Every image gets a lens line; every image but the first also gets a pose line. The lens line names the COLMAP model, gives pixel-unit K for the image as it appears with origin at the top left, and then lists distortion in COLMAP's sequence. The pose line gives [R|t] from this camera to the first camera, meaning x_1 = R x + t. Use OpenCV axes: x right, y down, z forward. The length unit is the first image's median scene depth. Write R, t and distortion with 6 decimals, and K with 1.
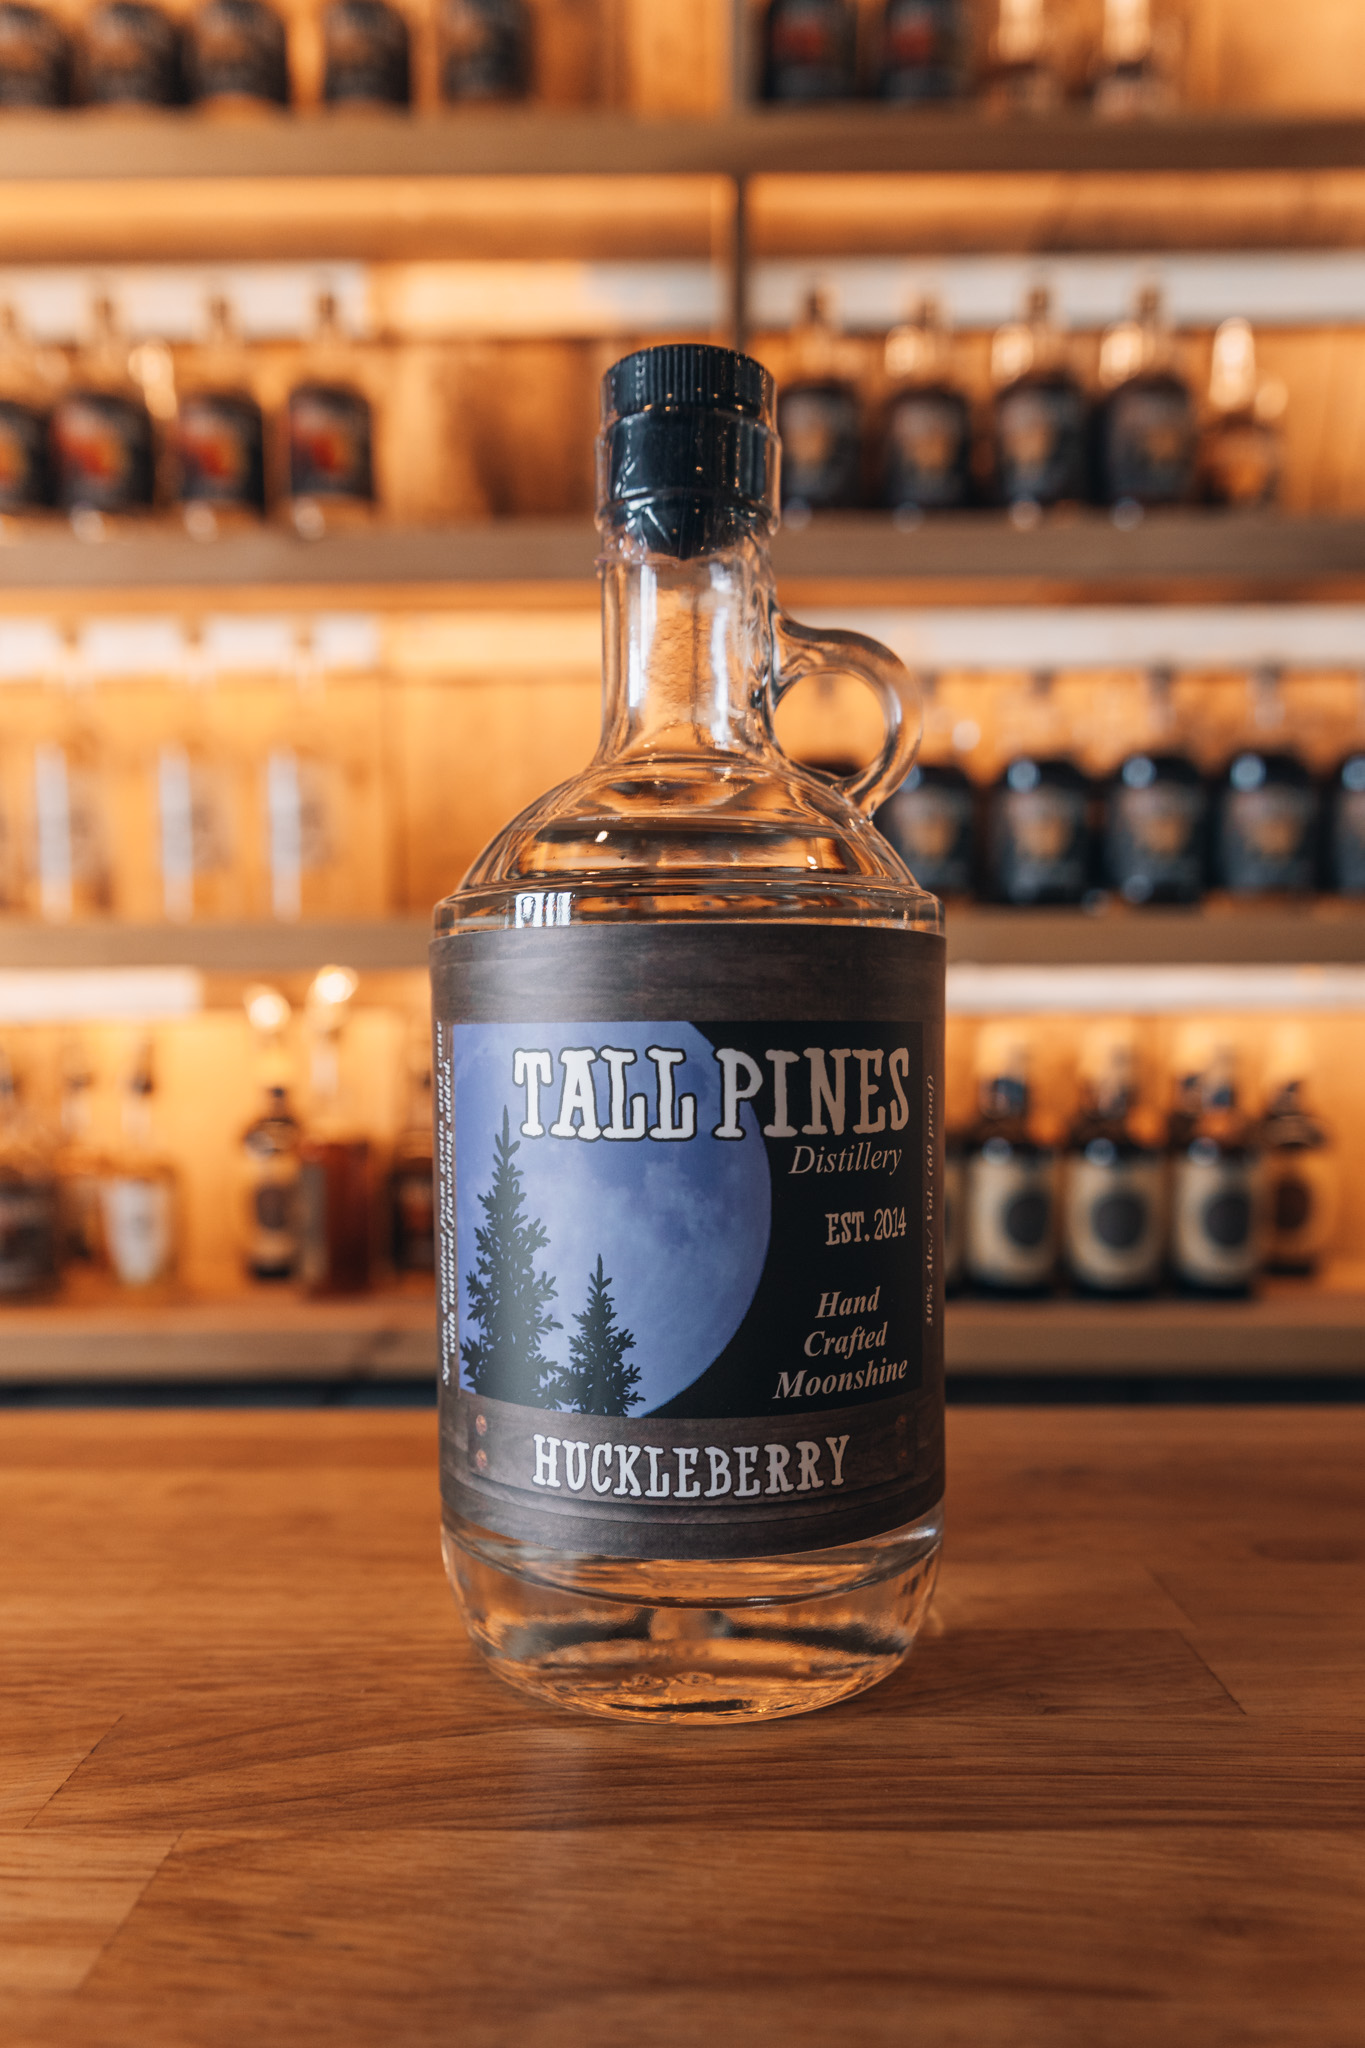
lens RADIAL K [[1464.1, 0, 681.6], [0, 1464.1, 1119.5], [0, 0, 1]] dist [-0.001807, 0.000374]
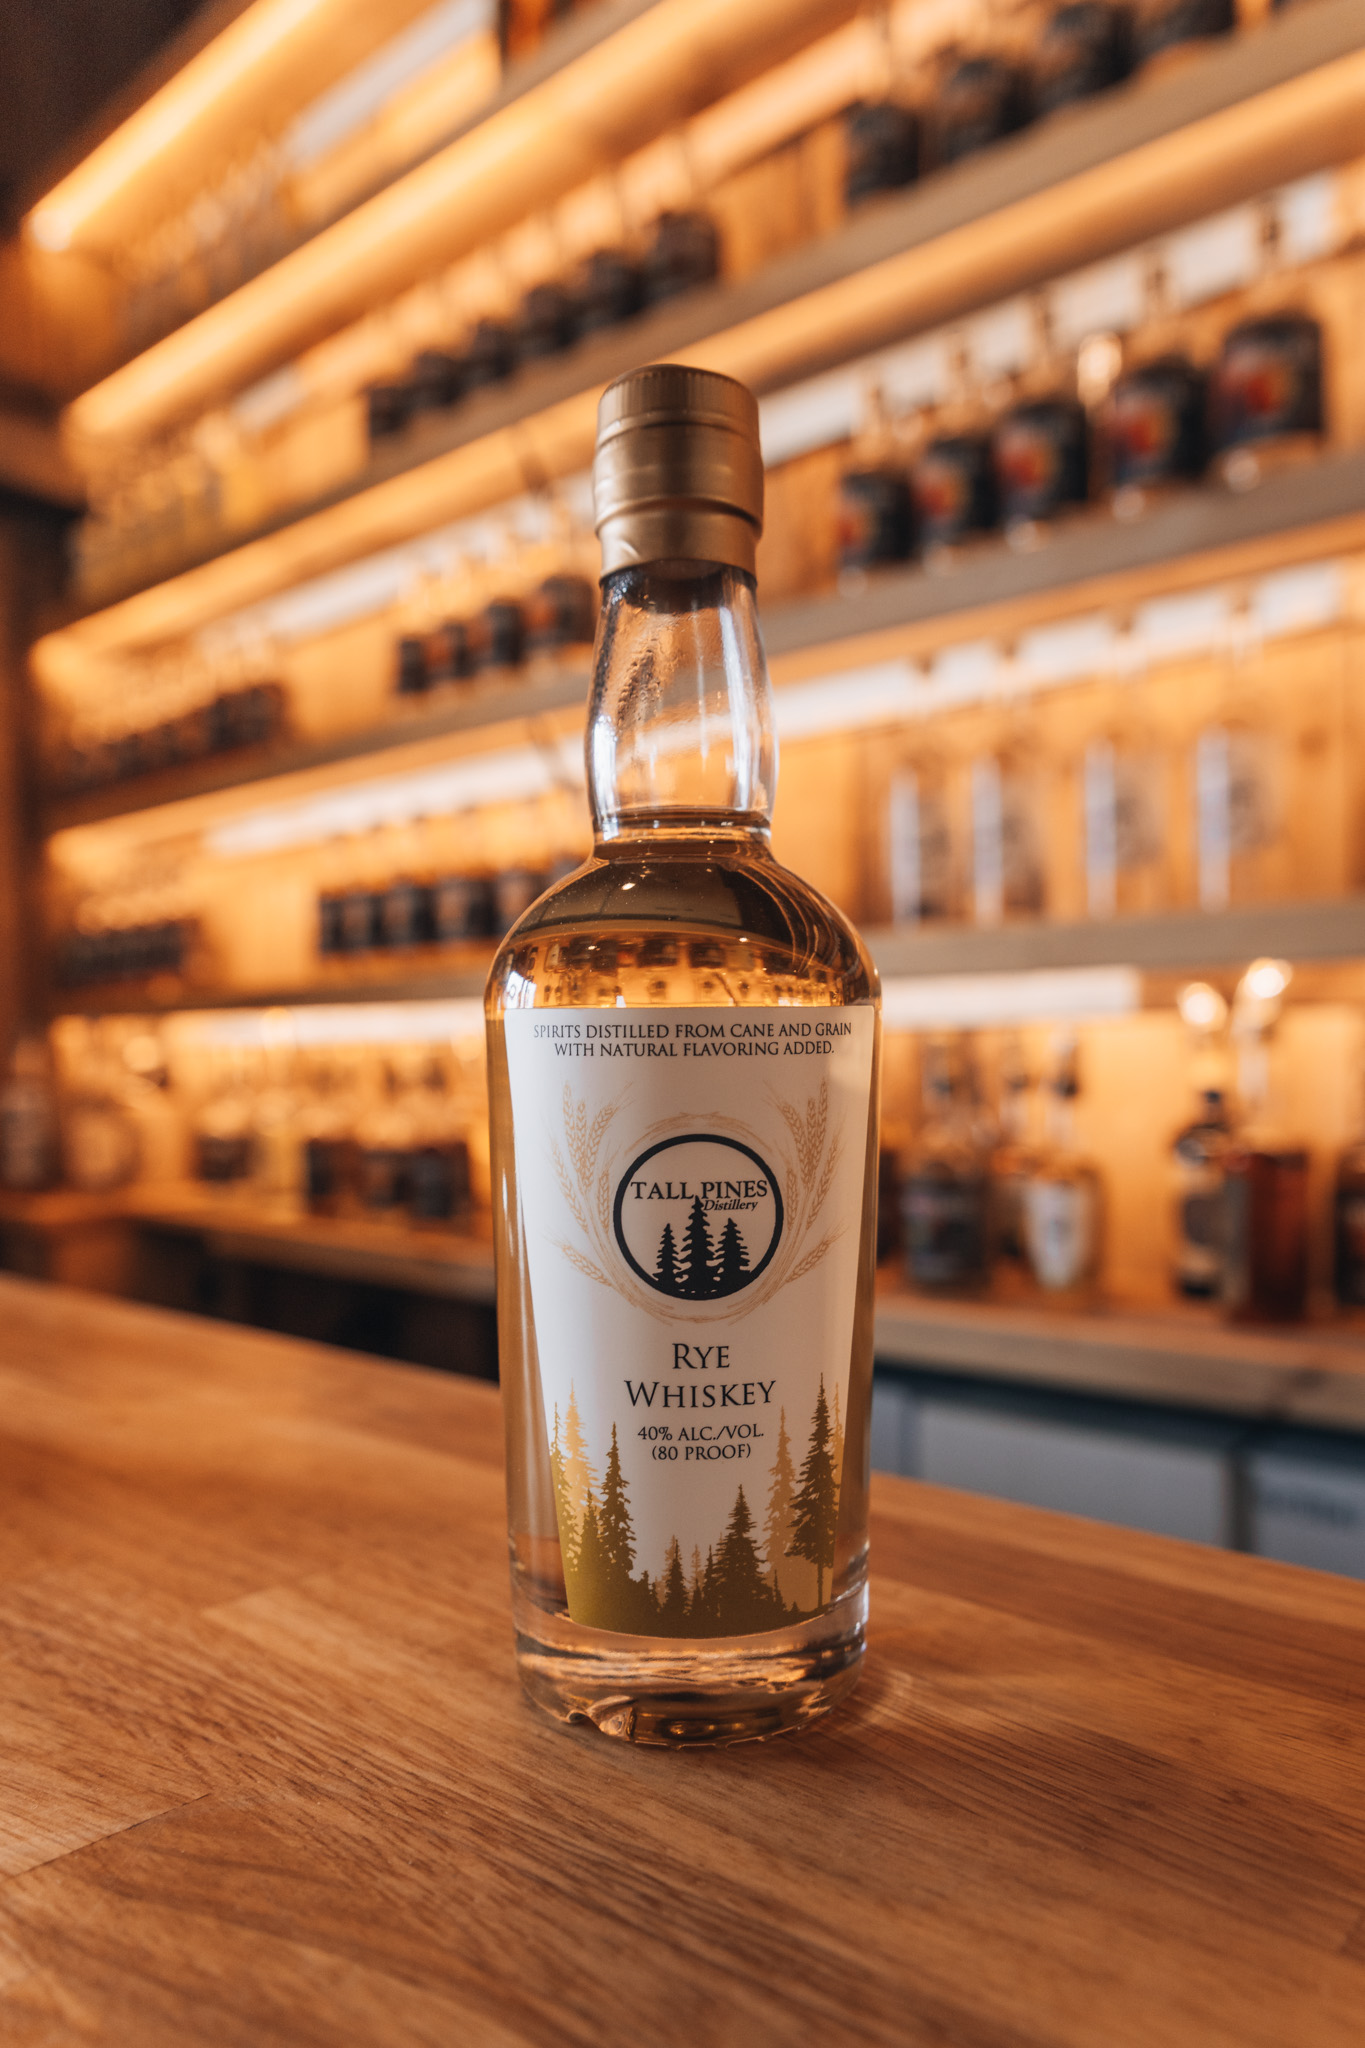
lens RADIAL K [[1428.9, 0, 674.7], [0, 1428.9, 1119.0], [0, 0, 1]] dist [-0.007522, -0.001622]
pose [[0.751971, 0.025443, -0.658705, 0.072949], [-0.025060, 0.999636, 0.010005, -0.004930], [0.658719, 0.008984, 0.752335, 0.093563]]
